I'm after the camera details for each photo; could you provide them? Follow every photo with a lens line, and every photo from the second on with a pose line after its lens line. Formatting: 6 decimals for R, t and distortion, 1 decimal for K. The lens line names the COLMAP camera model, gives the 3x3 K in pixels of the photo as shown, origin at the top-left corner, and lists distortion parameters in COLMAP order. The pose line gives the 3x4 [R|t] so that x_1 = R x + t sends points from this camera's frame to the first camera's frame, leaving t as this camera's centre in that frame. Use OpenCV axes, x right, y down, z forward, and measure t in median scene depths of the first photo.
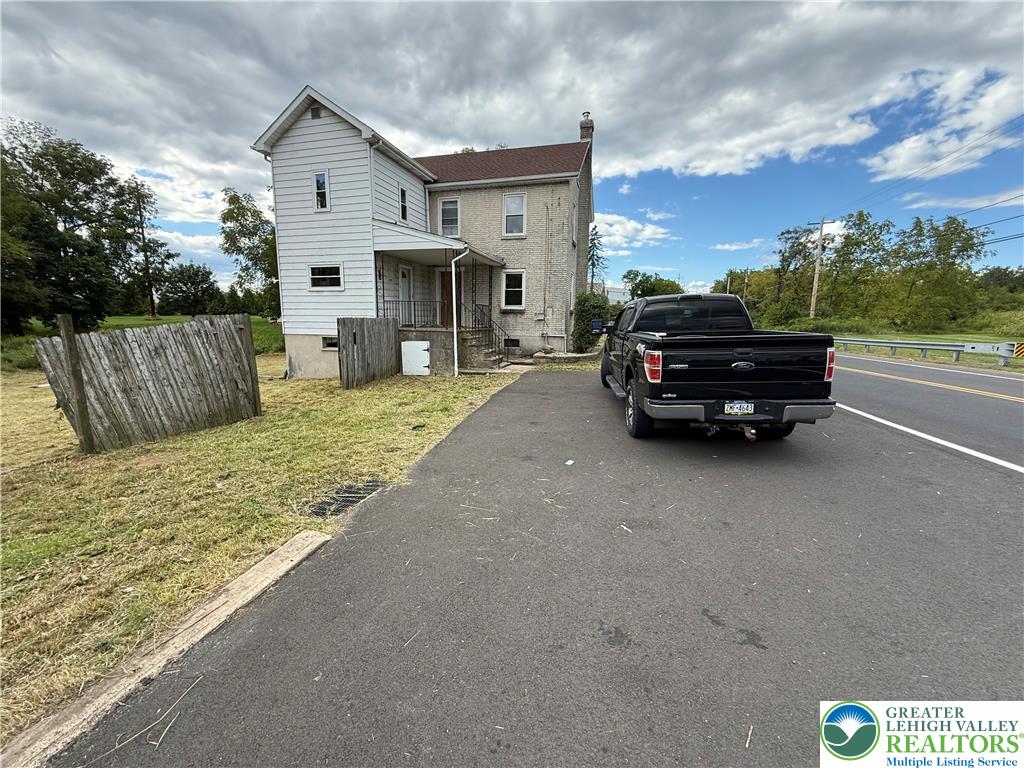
lens RADIAL K [[409.0, 0, 511.6], [0, 409.0, 394.0], [0, 0, 1]] dist [-0.002731, -0.000028]
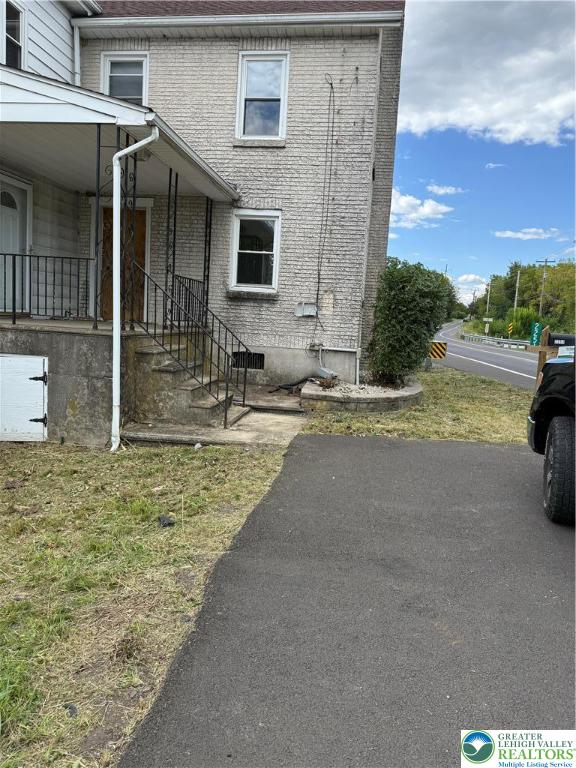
lens RADIAL K [[536.1, 0, 293.3], [0, 536.1, 381.1], [0, 0, 1]] dist [0.038381, -0.009468]
pose [[0.991845, 0.029468, 0.123993, -0.025734], [-0.022075, 0.997919, -0.060576, -0.064961], [-0.125521, 0.057345, 0.990432, 0.374377]]
